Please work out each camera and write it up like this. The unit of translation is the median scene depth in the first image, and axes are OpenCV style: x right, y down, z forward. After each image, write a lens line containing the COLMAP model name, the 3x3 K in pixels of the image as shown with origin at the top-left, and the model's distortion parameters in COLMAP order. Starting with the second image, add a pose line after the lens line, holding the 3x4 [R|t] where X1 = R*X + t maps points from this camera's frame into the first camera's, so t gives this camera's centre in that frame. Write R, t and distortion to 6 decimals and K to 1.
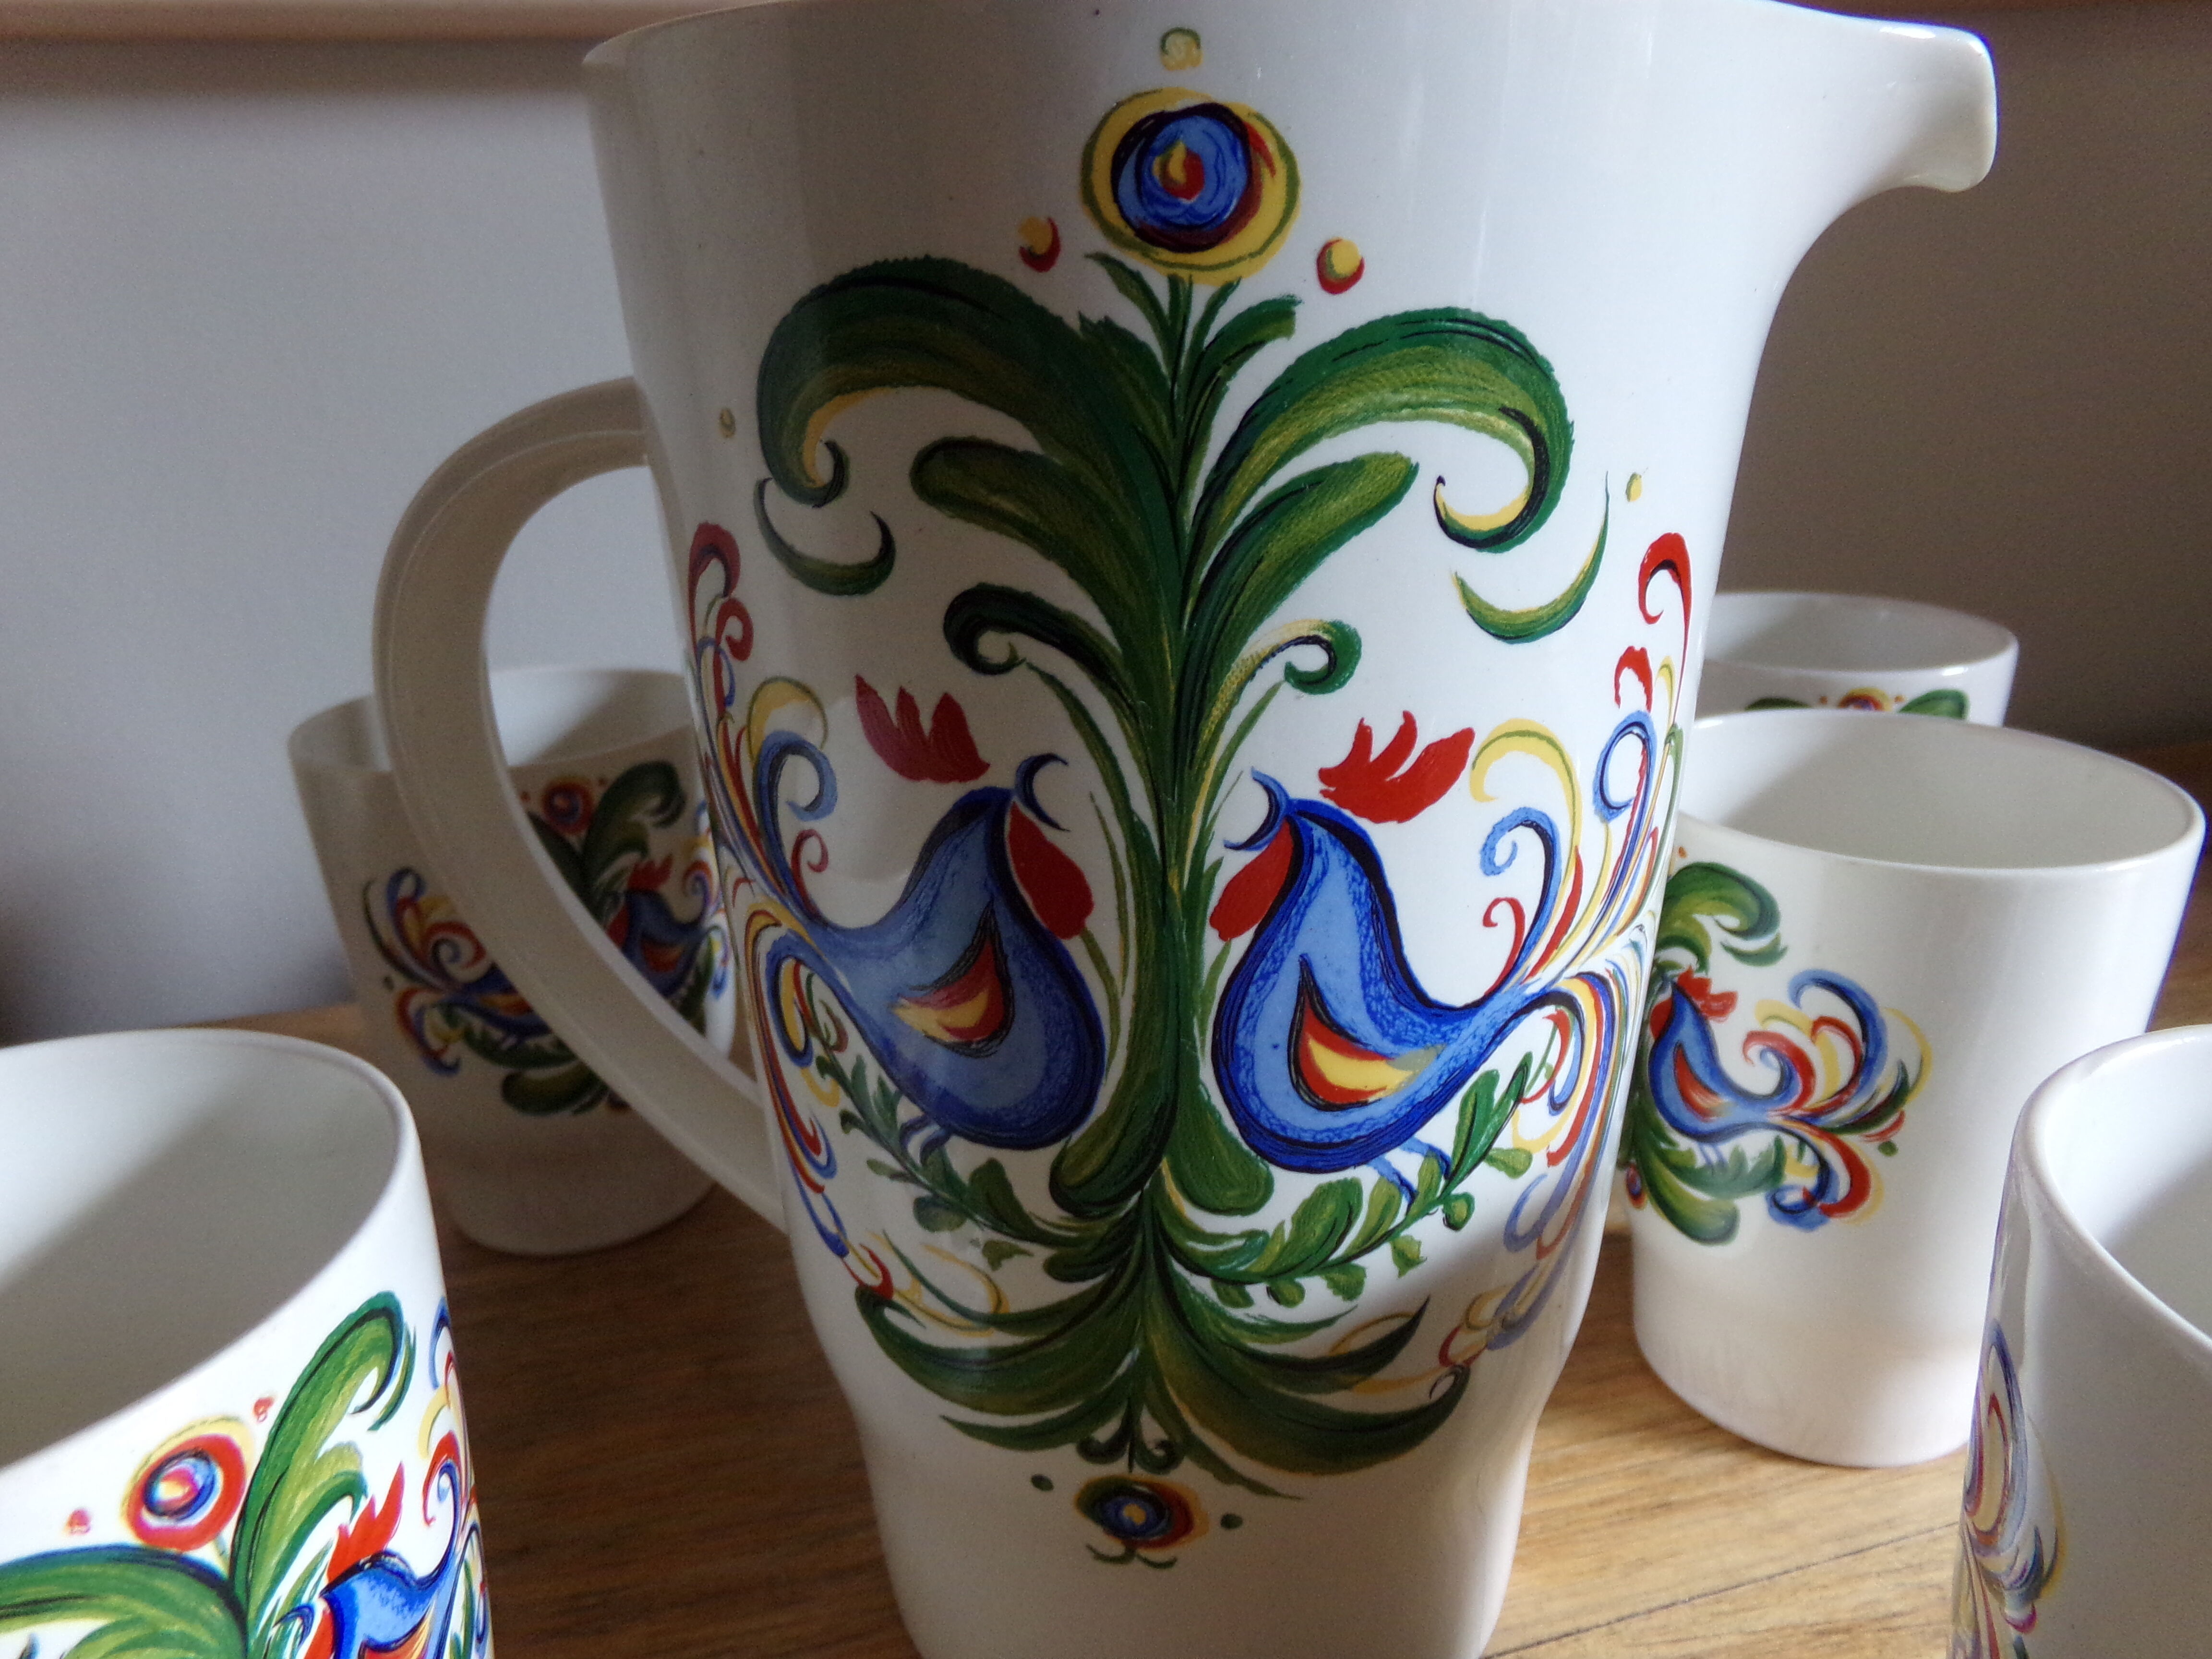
lens RADIAL K [[1526.1, 0, 1106.0], [0, 1526.1, 829.5], [0, 0, 1]] dist [-0.085508, 0.000920]
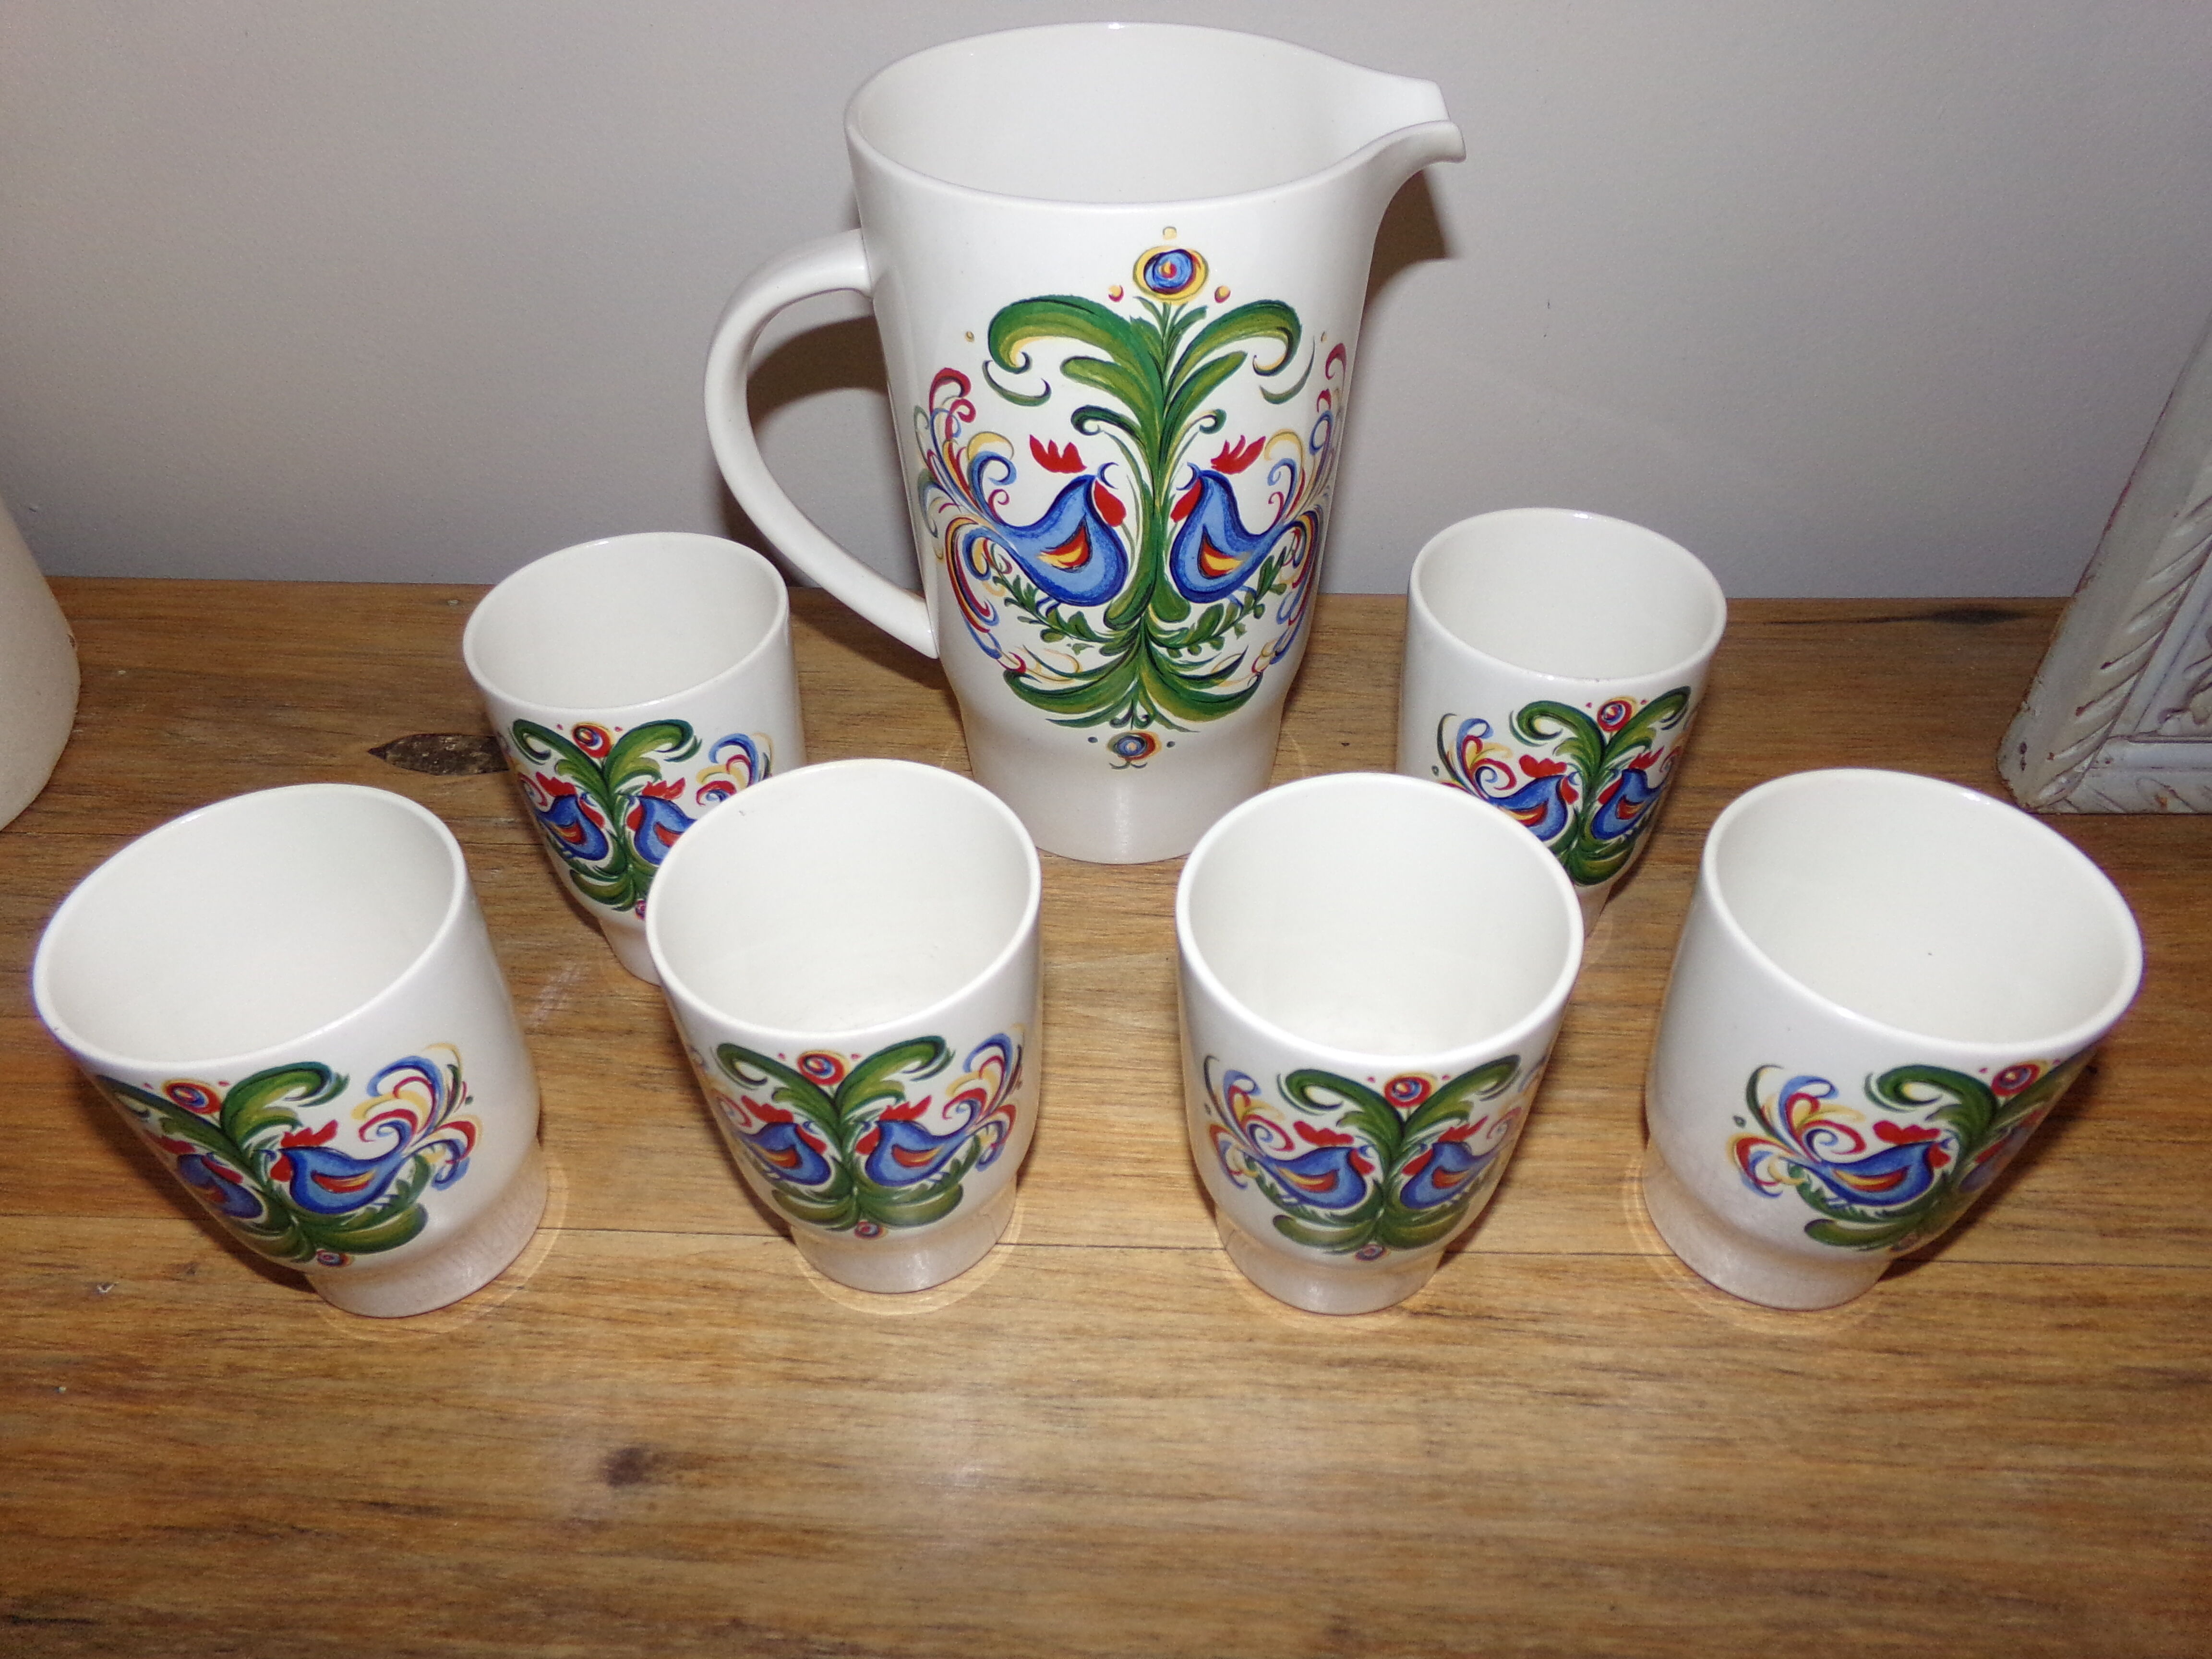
lens RADIAL K [[1526.1, 0, 1106.0], [0, 1526.1, 829.5], [0, 0, 1]] dist [-0.085508, 0.000920]
pose [[0.977877, -0.135486, 0.159371, -0.489930], [0.061881, 0.915161, 0.398311, -0.458415], [-0.199816, -0.379637, 0.903299, -1.434032]]
